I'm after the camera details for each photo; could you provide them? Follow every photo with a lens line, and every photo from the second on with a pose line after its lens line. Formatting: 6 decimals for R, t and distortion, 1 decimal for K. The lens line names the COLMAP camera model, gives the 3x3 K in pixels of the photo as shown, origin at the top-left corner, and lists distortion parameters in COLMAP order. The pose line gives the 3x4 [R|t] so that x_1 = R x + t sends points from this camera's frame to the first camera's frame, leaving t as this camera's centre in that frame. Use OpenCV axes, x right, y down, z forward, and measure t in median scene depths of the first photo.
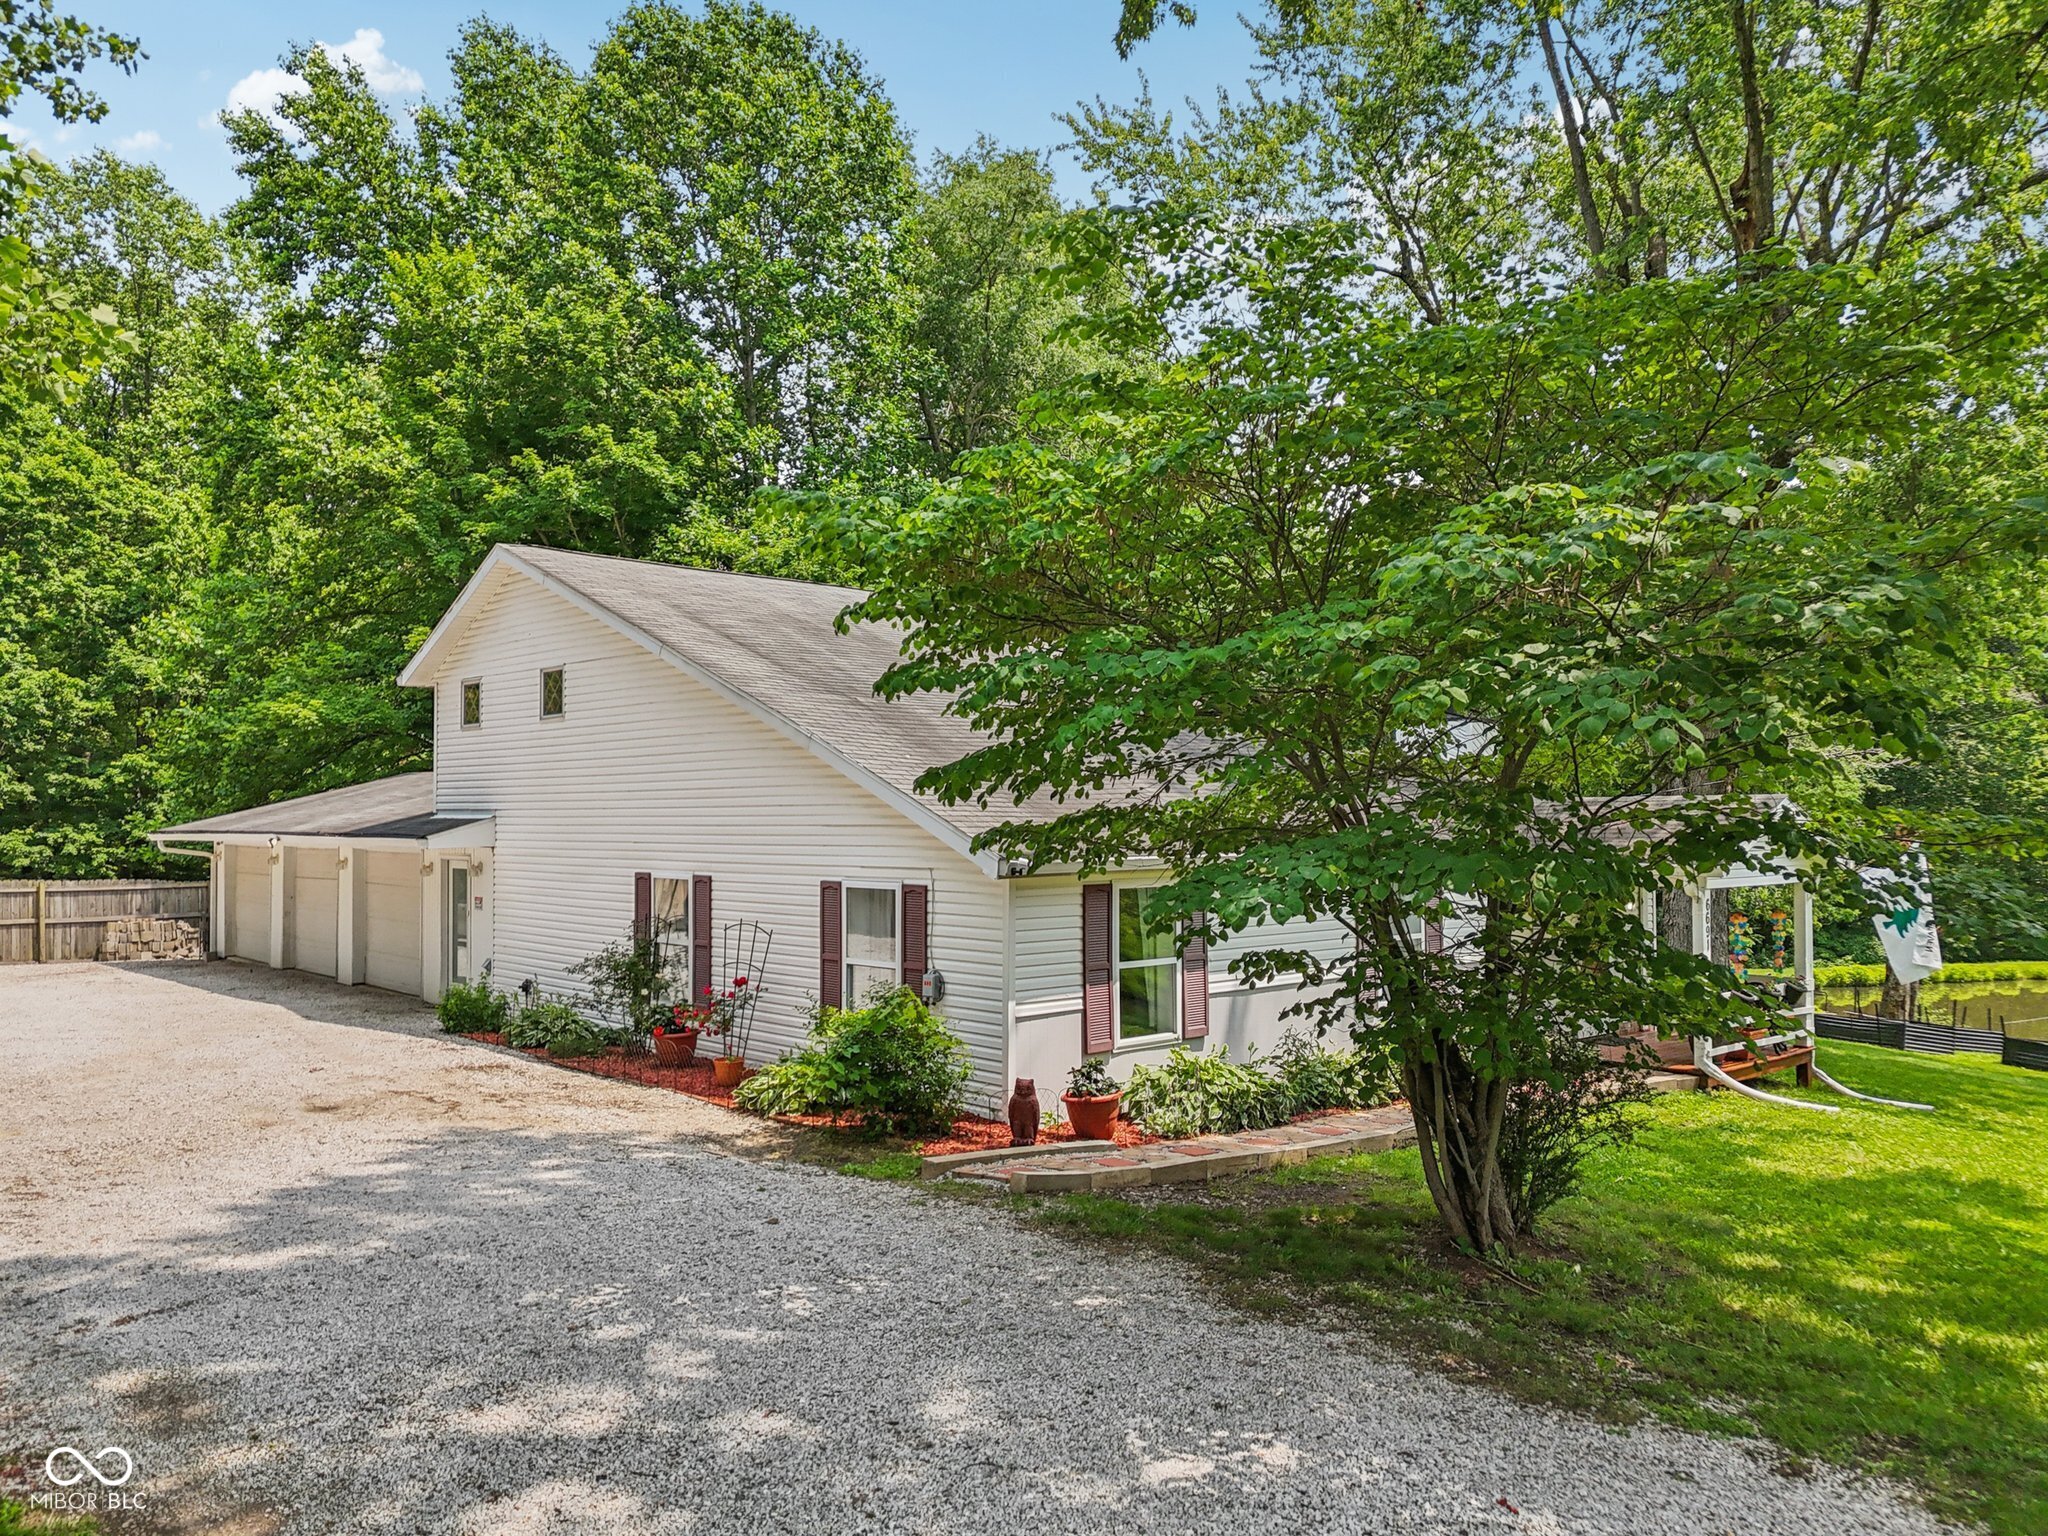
lens RADIAL K [[1549.7, 0, 1024.0], [0, 1549.7, 768.0], [0, 0, 1]] dist [0.047435, -0.012162]
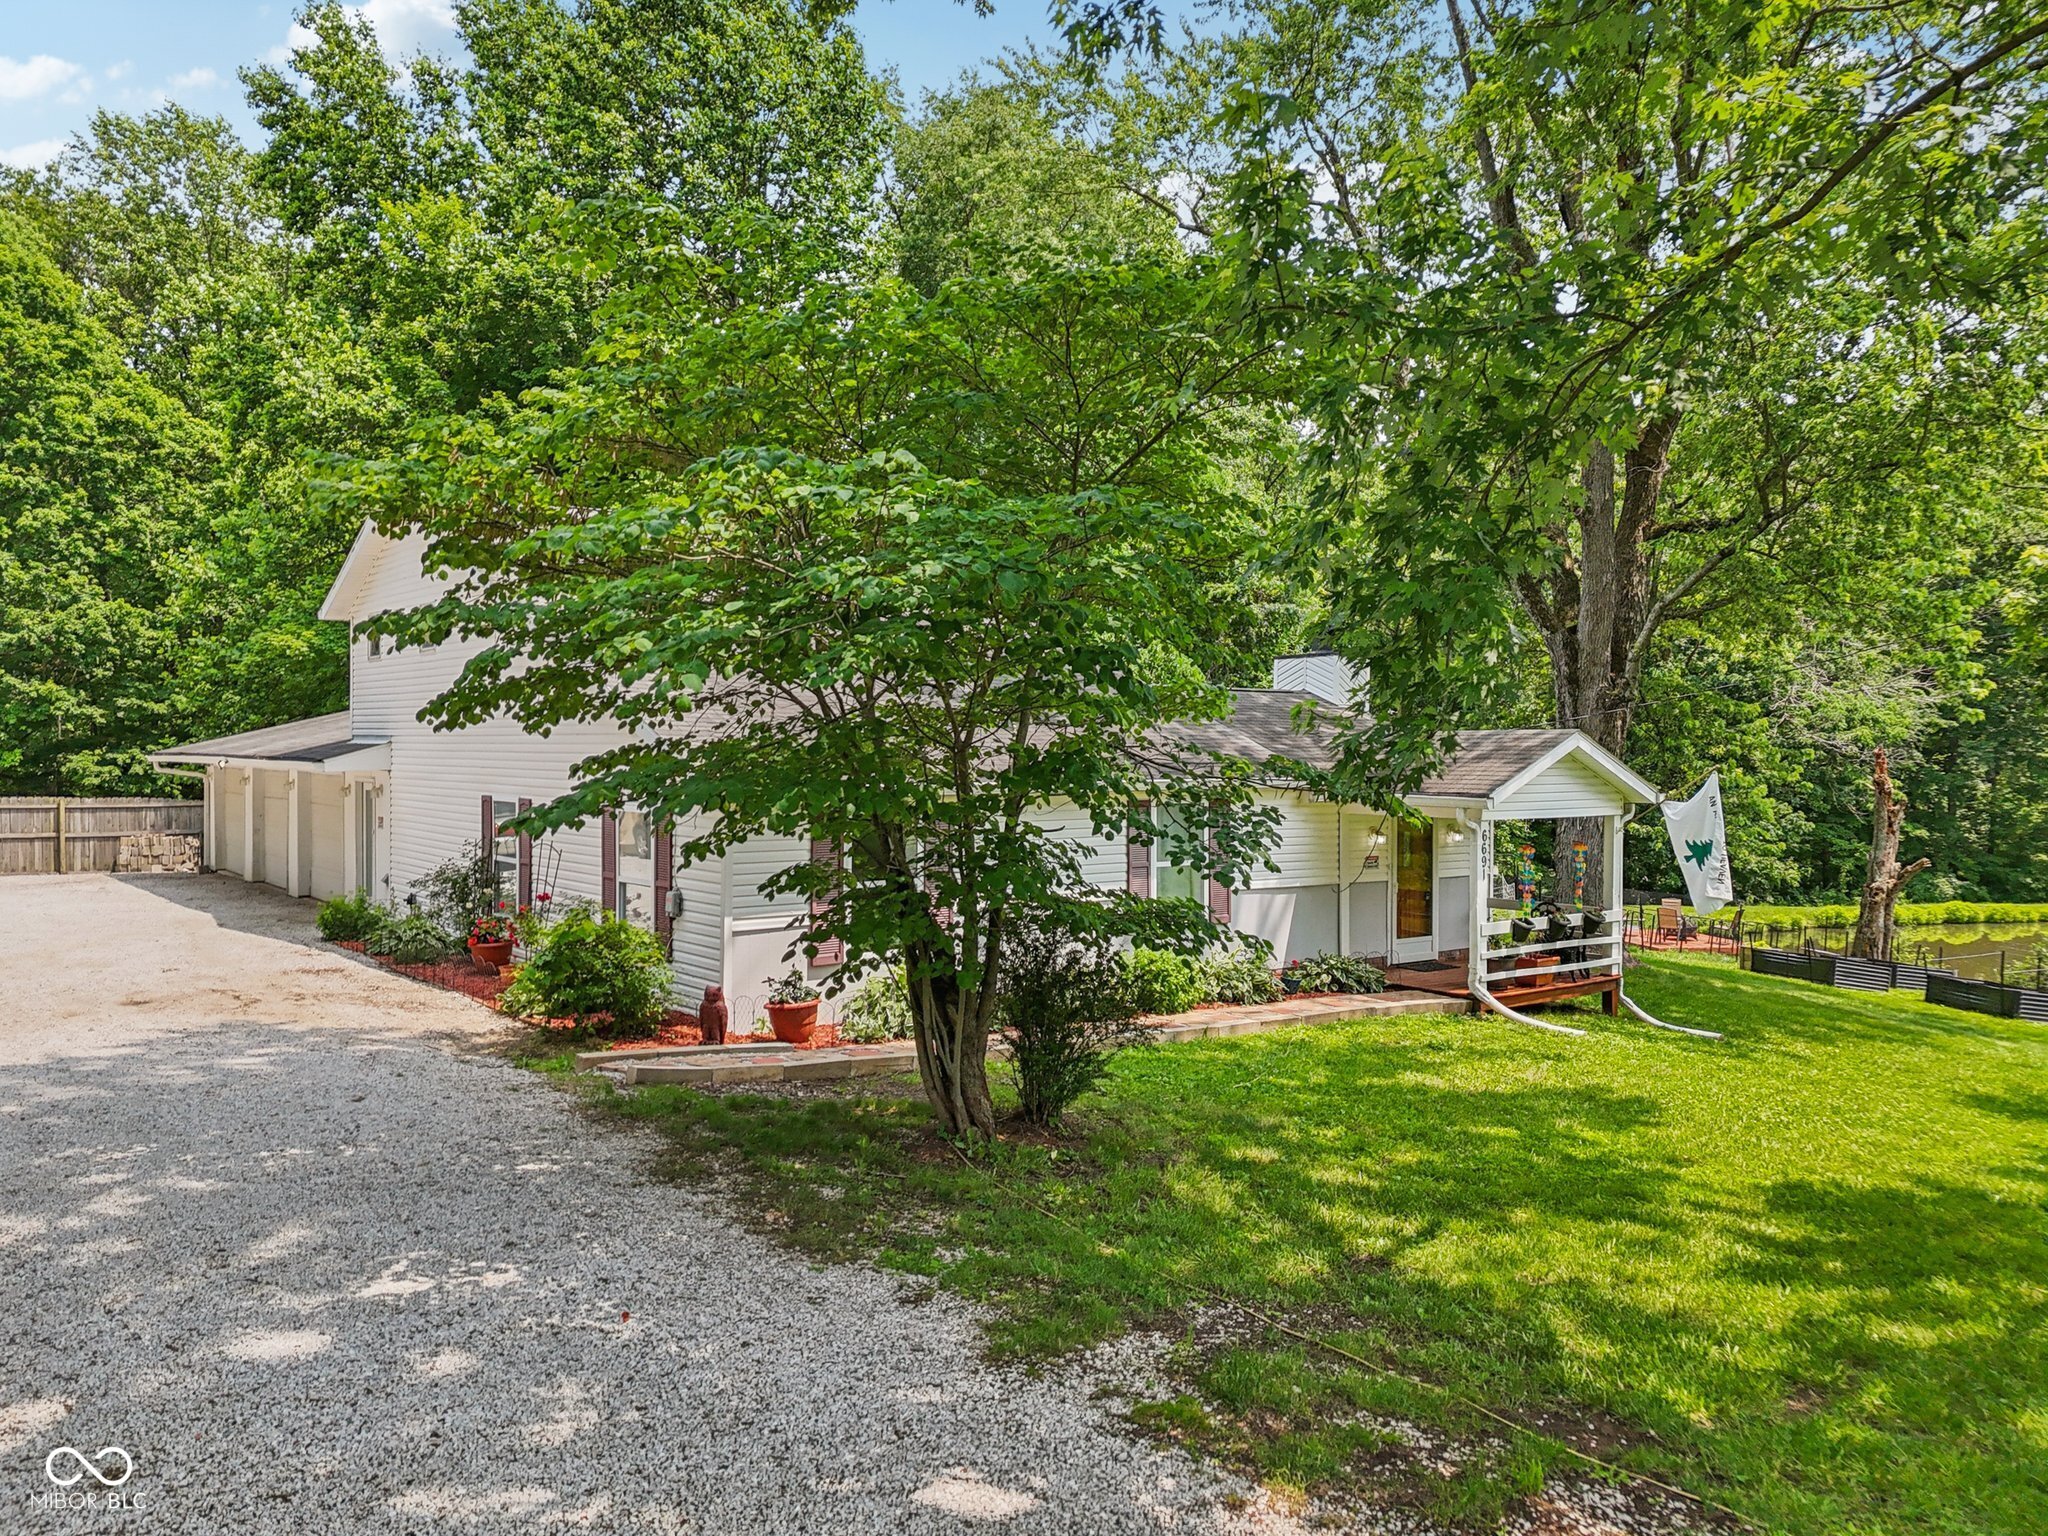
lens RADIAL K [[1552.0, 0, 1037.9], [0, 1552.0, 749.4], [0, 0, 1]] dist [0.079631, -0.069626]
pose [[0.997065, 0.007932, -0.076147, 0.123494], [-0.005364, 0.999412, 0.033867, -0.002058], [0.076371, -0.033359, 0.996521, -0.029821]]
